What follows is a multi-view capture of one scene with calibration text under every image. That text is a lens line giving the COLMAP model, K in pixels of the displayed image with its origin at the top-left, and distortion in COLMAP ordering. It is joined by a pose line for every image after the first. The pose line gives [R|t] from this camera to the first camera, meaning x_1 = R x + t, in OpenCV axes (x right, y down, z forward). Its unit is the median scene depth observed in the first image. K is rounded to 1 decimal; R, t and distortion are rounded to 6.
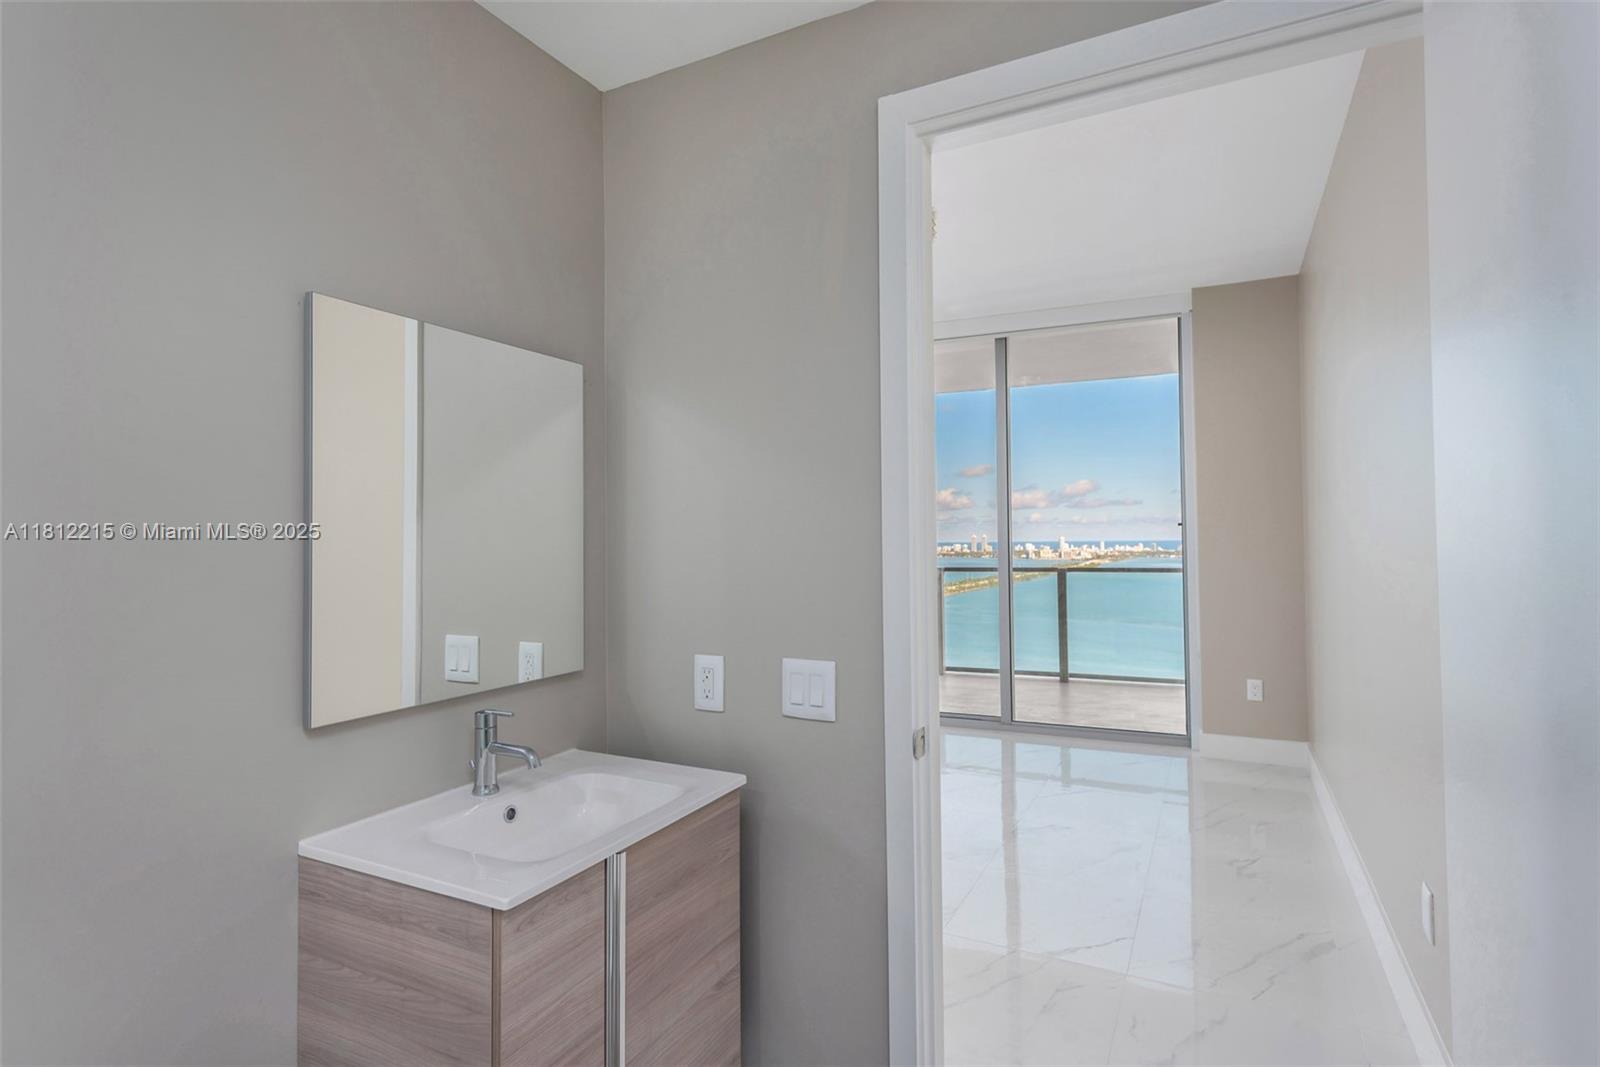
lens RADIAL K [[811.1, 0, 789.5], [0, 811.1, 539.9], [0, 0, 1]] dist [0.000446, 0.000064]
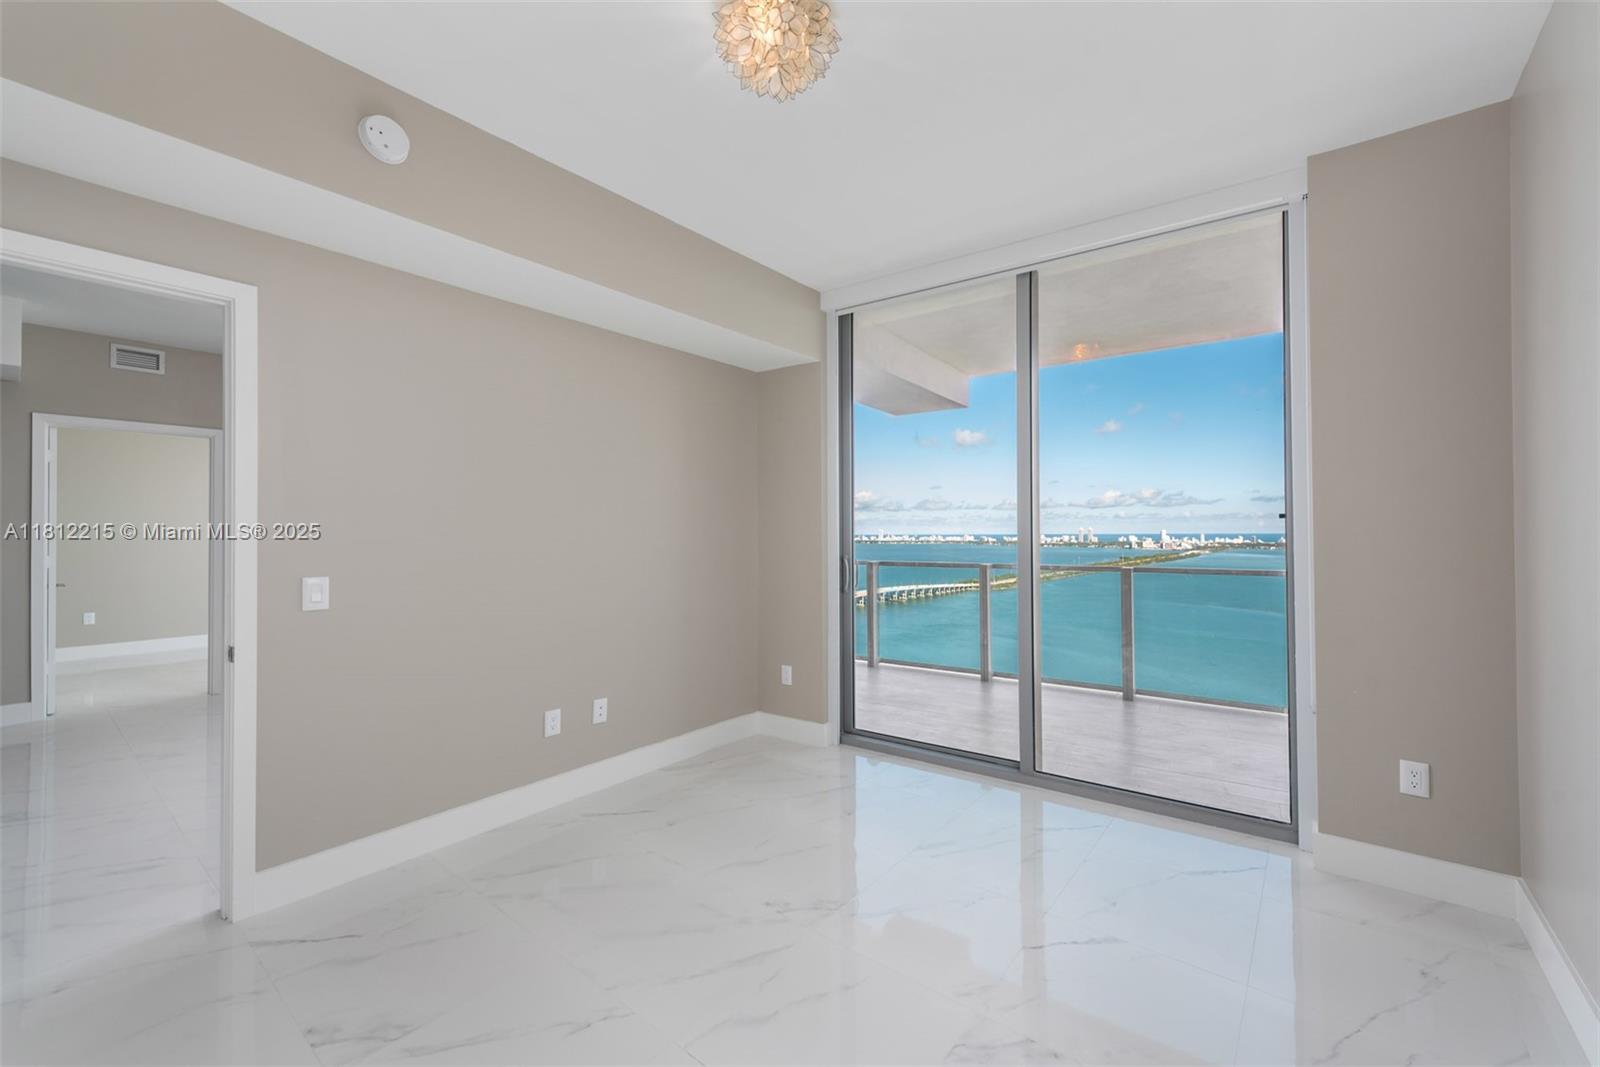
lens RADIAL K [[654.5, 0, 797.8], [0, 654.5, 532.5], [0, 0, 1]] dist [0.011735, -0.003313]
pose [[0.983074, 0.007726, -0.183047, 0.164900], [-0.007121, 0.999967, 0.003964, -0.002677], [0.183071, -0.002594, 0.983096, 0.344314]]
